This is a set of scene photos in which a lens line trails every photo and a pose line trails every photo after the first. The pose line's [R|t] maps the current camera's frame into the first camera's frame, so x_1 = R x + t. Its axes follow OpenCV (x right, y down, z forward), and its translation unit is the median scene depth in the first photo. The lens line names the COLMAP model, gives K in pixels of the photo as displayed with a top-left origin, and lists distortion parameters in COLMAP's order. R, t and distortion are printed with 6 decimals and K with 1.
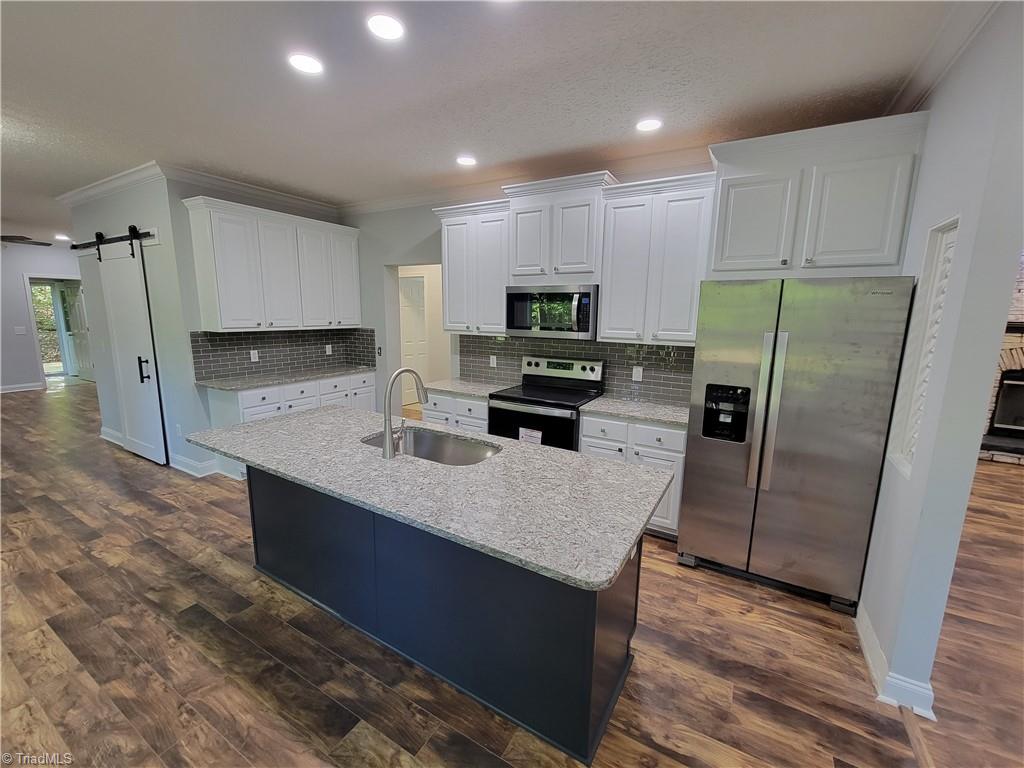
lens RADIAL K [[416.0, 0, 514.8], [0, 416.0, 382.7], [0, 0, 1]] dist [0.004932, -0.003698]
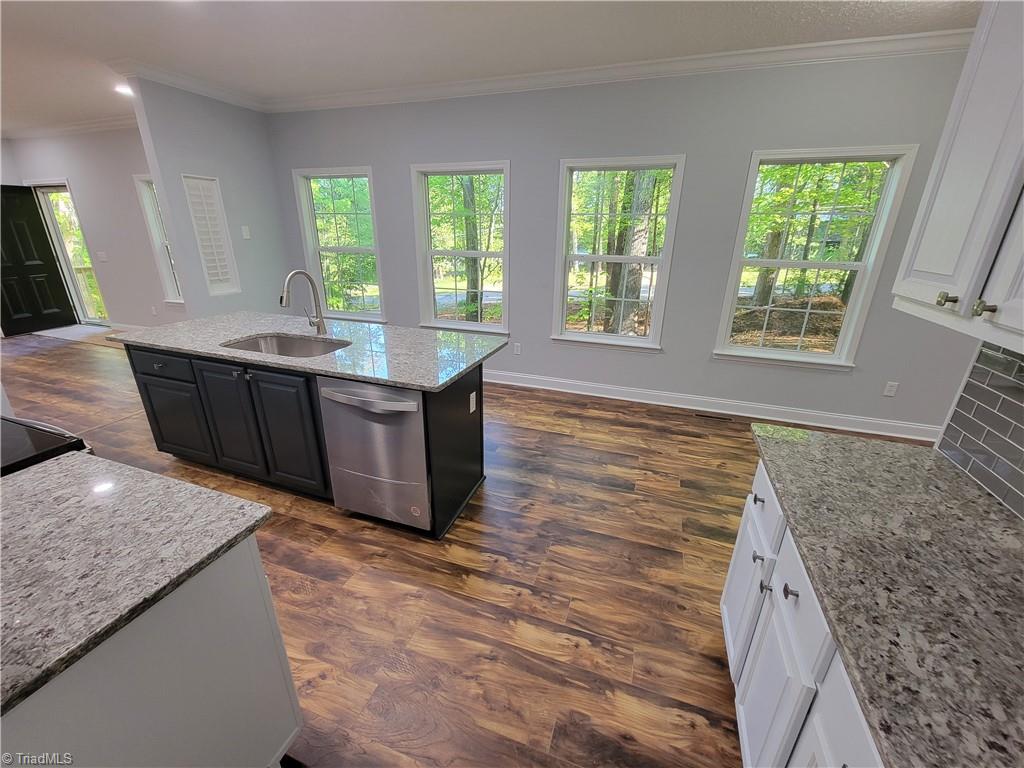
lens RADIAL K [[416.0, 0, 514.8], [0, 416.0, 382.7], [0, 0, 1]] dist [0.004932, -0.003698]
pose [[-0.982999, 0.036632, -0.179919, -0.386220], [-0.059011, 0.864877, 0.498503, -0.232475], [0.173869, 0.500645, -0.848012, 1.349648]]
